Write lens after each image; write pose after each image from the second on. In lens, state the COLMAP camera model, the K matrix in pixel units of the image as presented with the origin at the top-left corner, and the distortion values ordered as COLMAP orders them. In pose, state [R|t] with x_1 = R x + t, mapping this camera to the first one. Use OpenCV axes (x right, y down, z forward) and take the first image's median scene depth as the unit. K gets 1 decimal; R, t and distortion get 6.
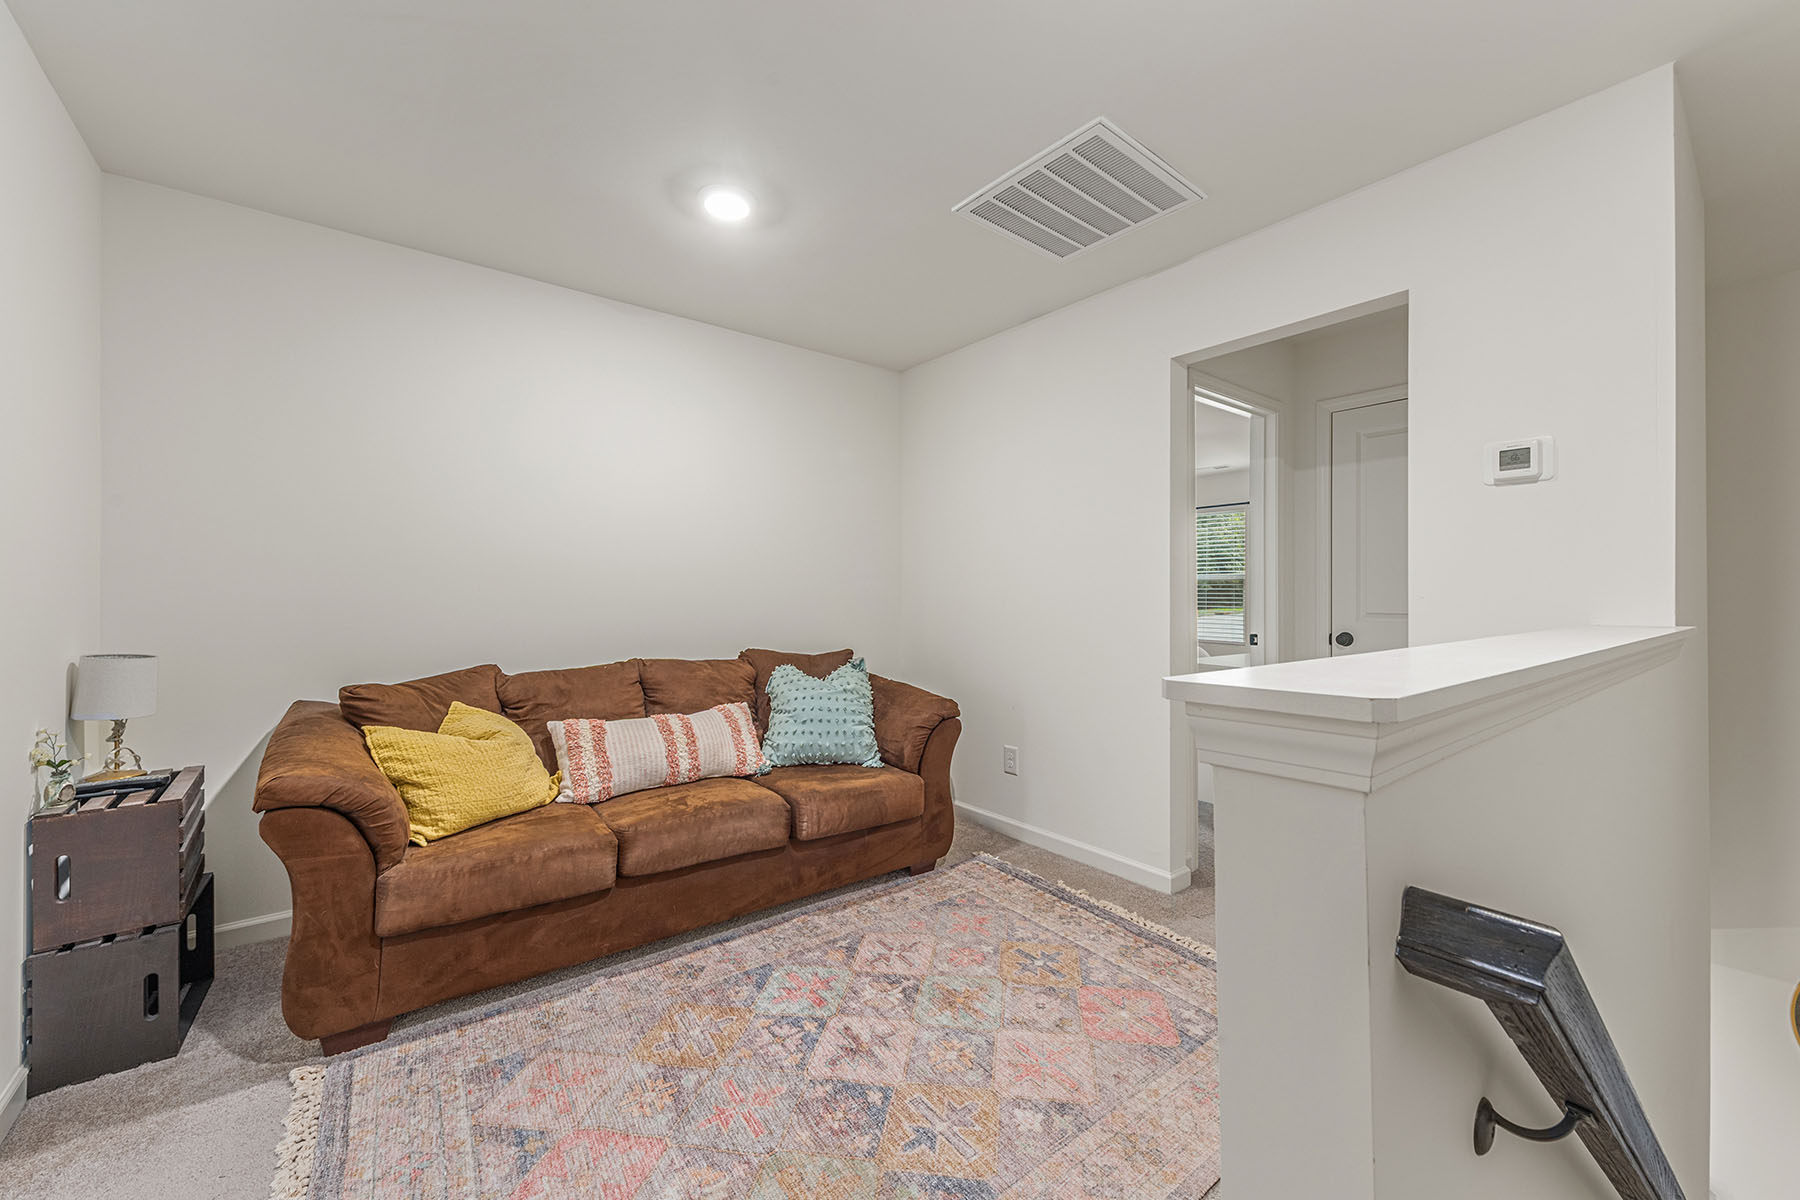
lens RADIAL K [[702.4, 0, 910.6], [0, 702.4, 584.7], [0, 0, 1]] dist [0.013011, 0.000012]
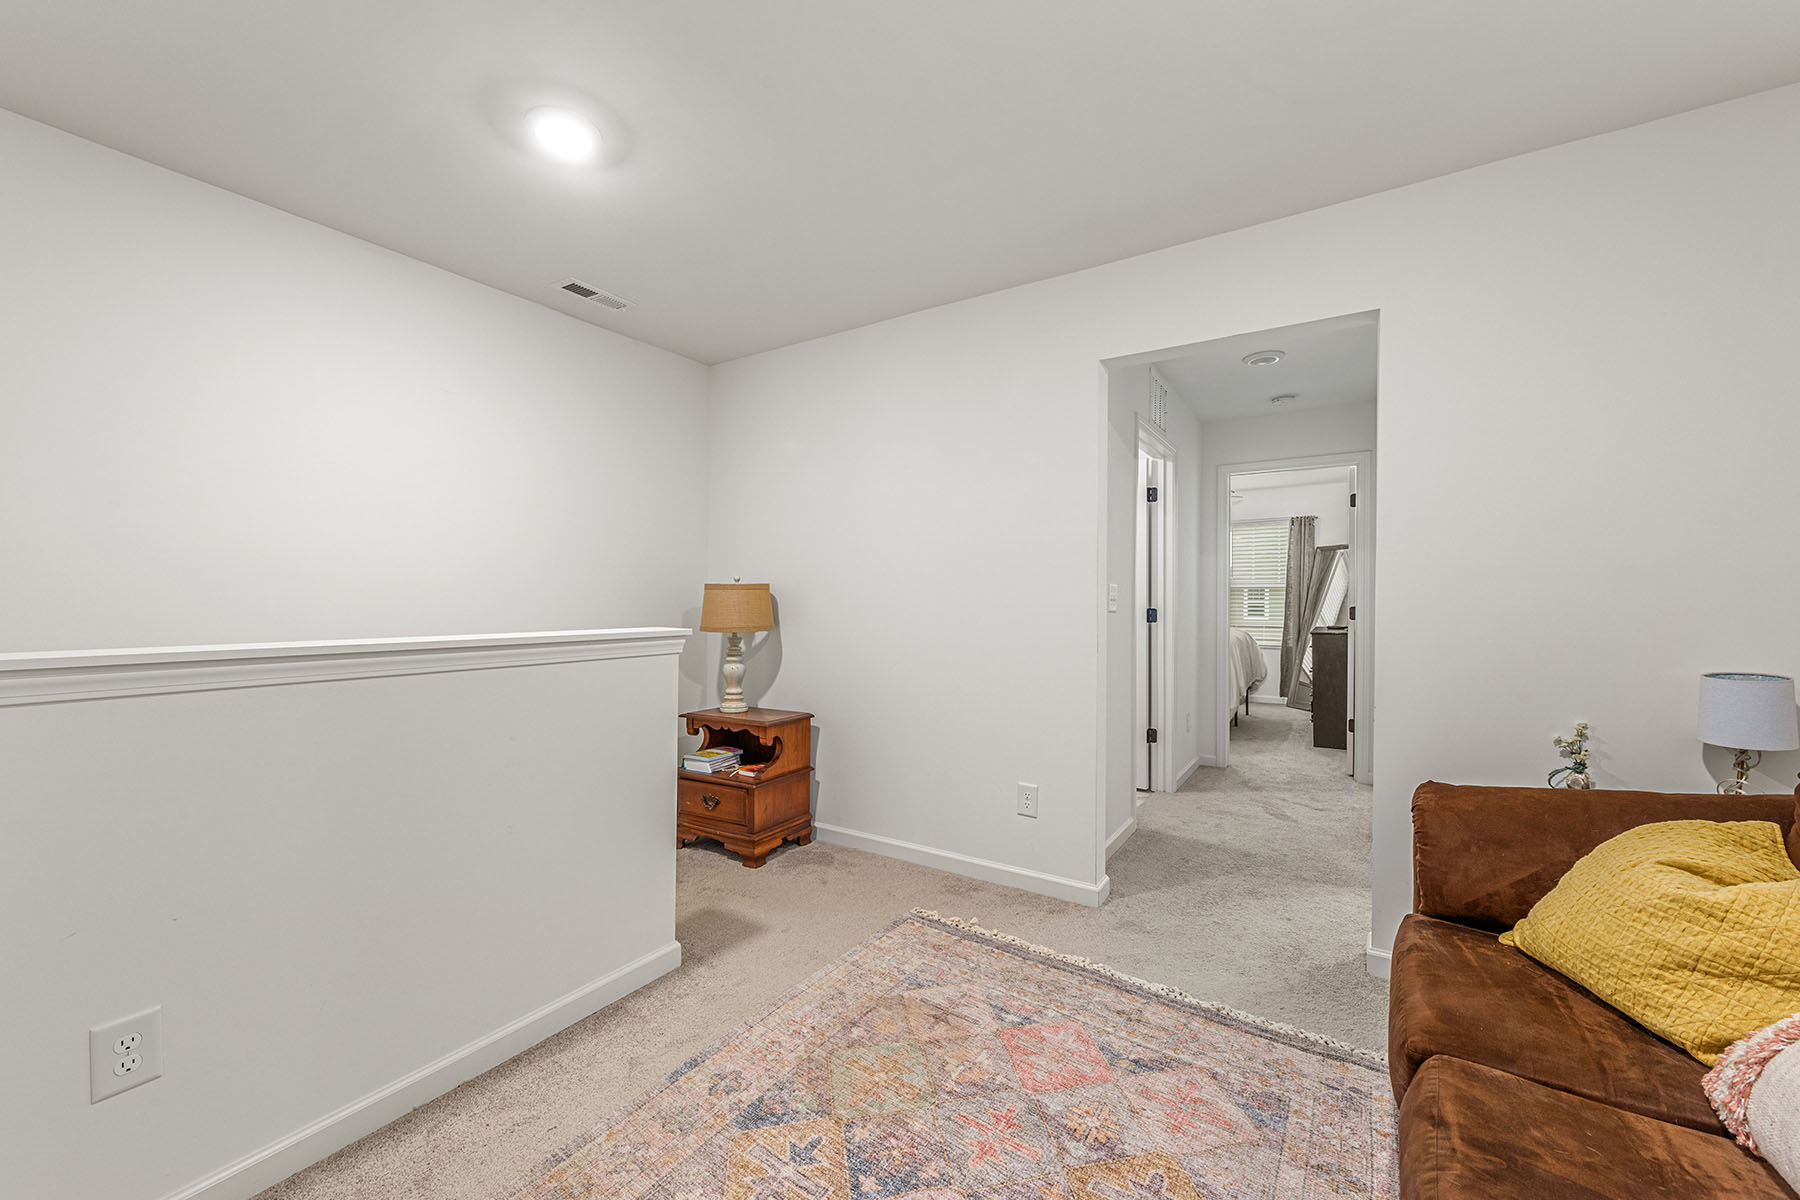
lens RADIAL K [[708.7, 0, 902.0], [0, 708.7, 600.3], [0, 0, 1]] dist [0.010679, -0.000167]
pose [[-0.948843, 0.002320, -0.315740, 0.146166], [0.006787, 0.999892, -0.013050, 0.013311], [0.315675, -0.014525, -0.948756, 1.454286]]
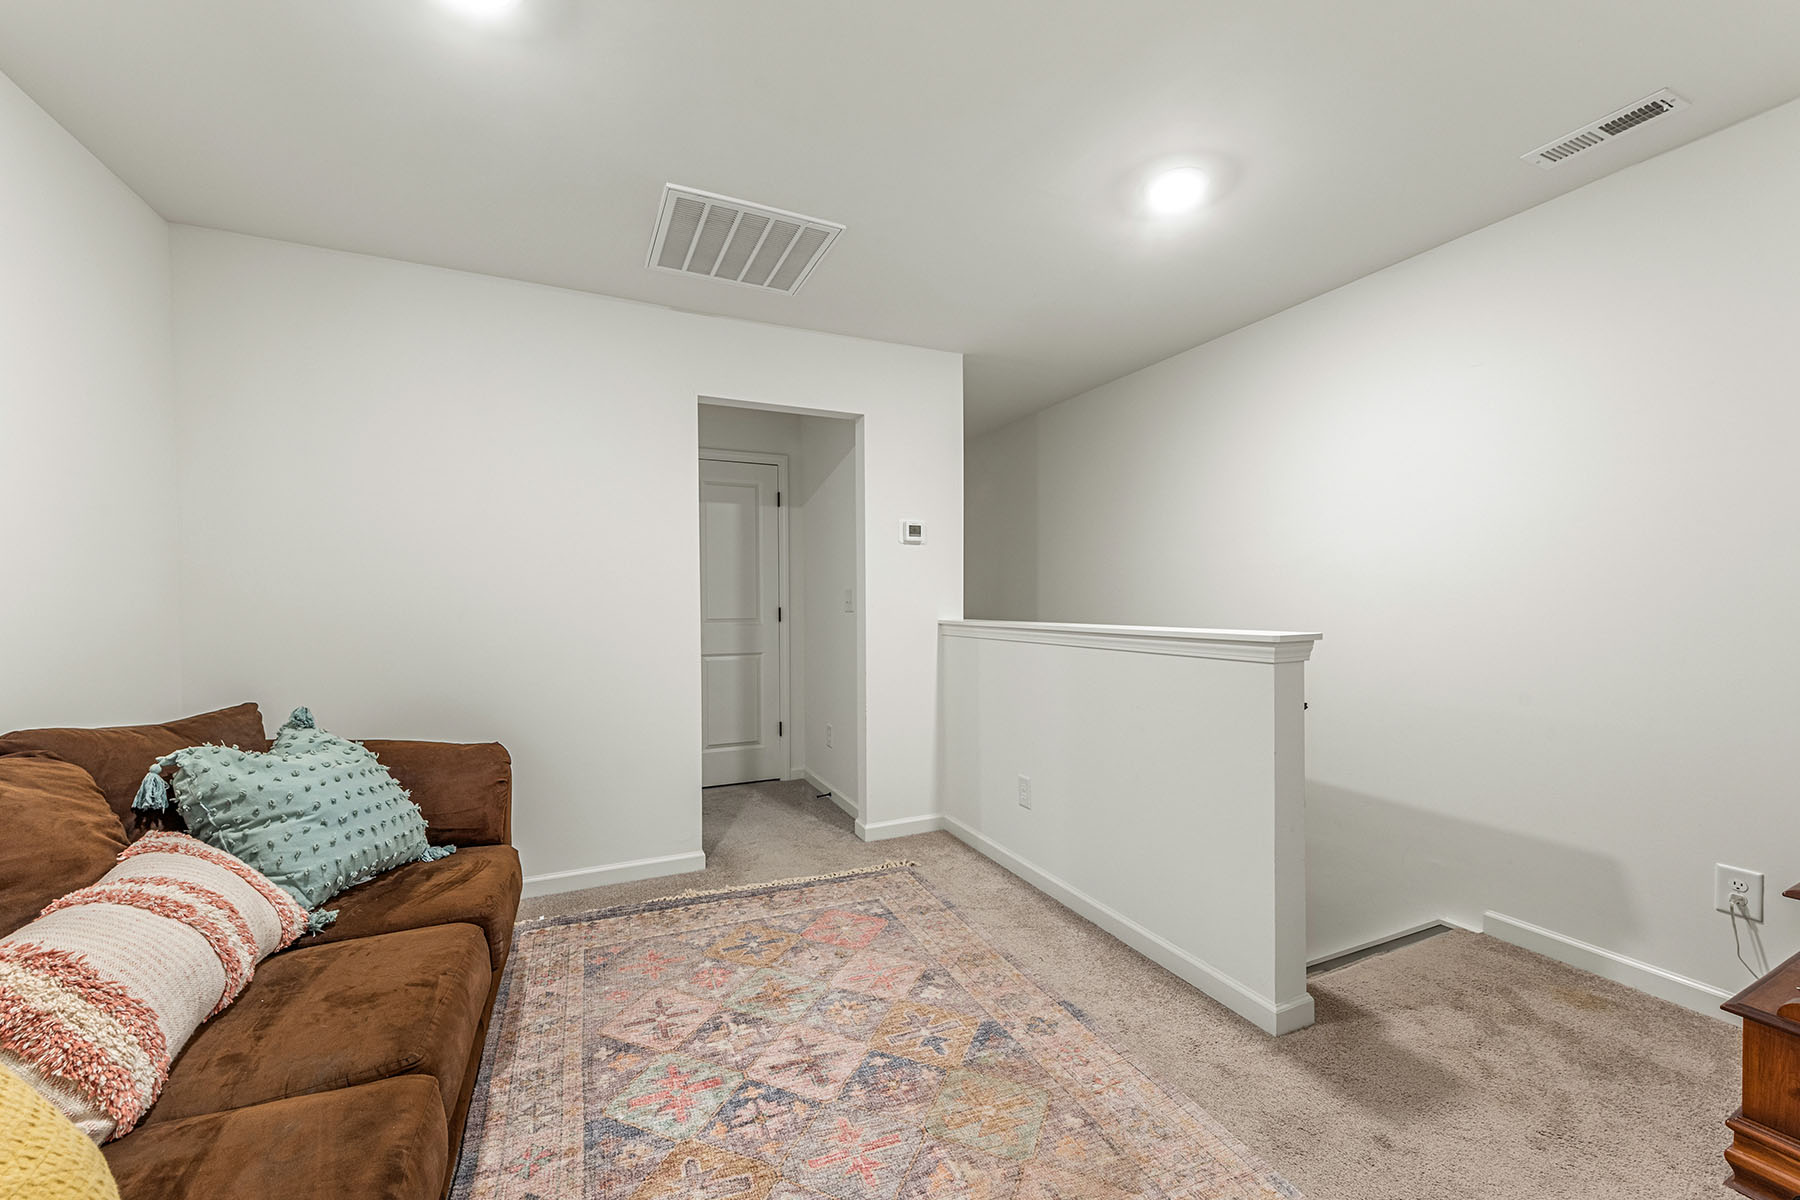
lens RADIAL K [[708.7, 0, 902.0], [0, 708.7, 600.3], [0, 0, 1]] dist [0.010679, -0.000167]
pose [[0.243640, 0.002645, 0.969862, -0.877323], [-0.010498, 0.999945, -0.000090, 0.003602], [-0.969809, -0.010159, 0.243654, 0.549309]]
